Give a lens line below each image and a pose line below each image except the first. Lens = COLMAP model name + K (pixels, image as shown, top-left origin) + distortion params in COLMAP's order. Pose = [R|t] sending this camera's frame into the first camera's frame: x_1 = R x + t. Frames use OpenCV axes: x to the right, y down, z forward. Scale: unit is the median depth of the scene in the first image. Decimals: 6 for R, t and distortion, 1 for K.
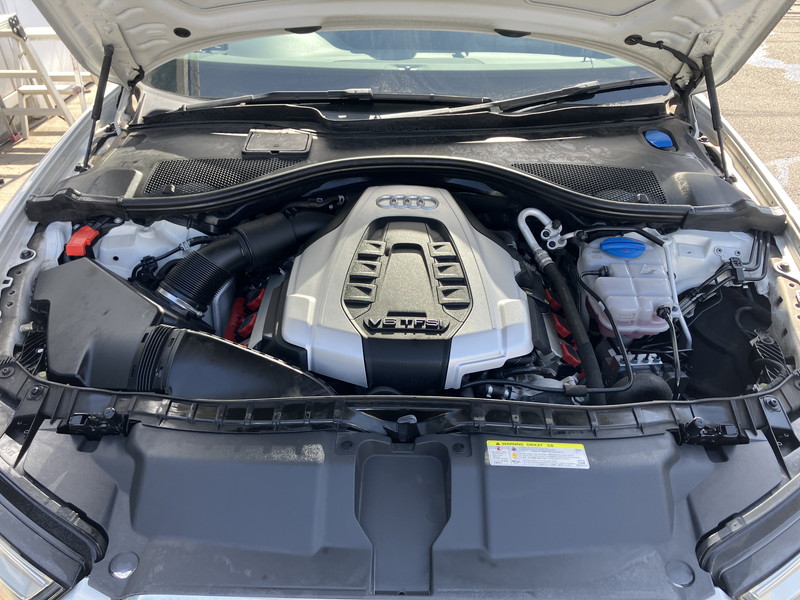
lens RADIAL K [[666.8, 0, 397.2], [0, 666.8, 301.6], [0, 0, 1]] dist [0.002351, 0.011720]
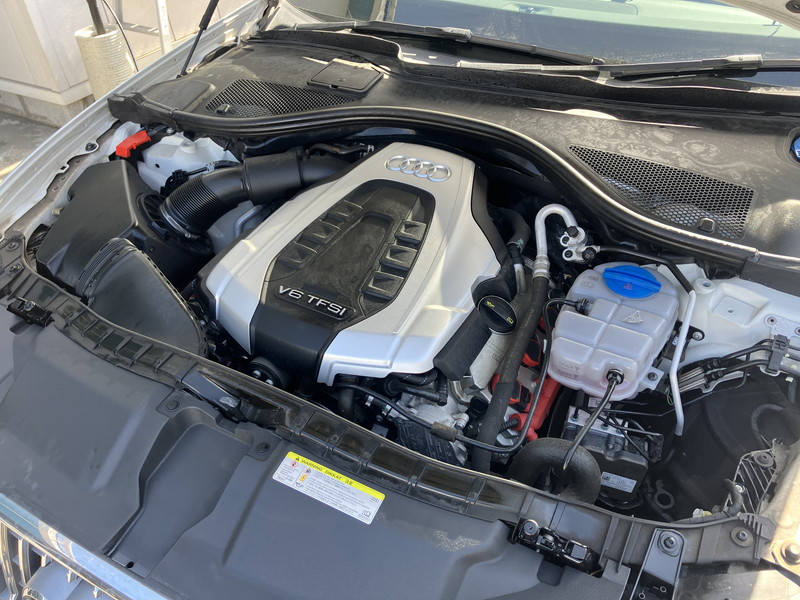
lens RADIAL K [[666.8, 0, 397.2], [0, 666.8, 301.6], [0, 0, 1]] dist [0.002351, 0.011720]
pose [[0.882727, 0.276274, -0.380086, 0.376682], [-0.230450, 0.959470, 0.162206, -0.114988], [0.409494, -0.055593, 0.910617, 0.164481]]
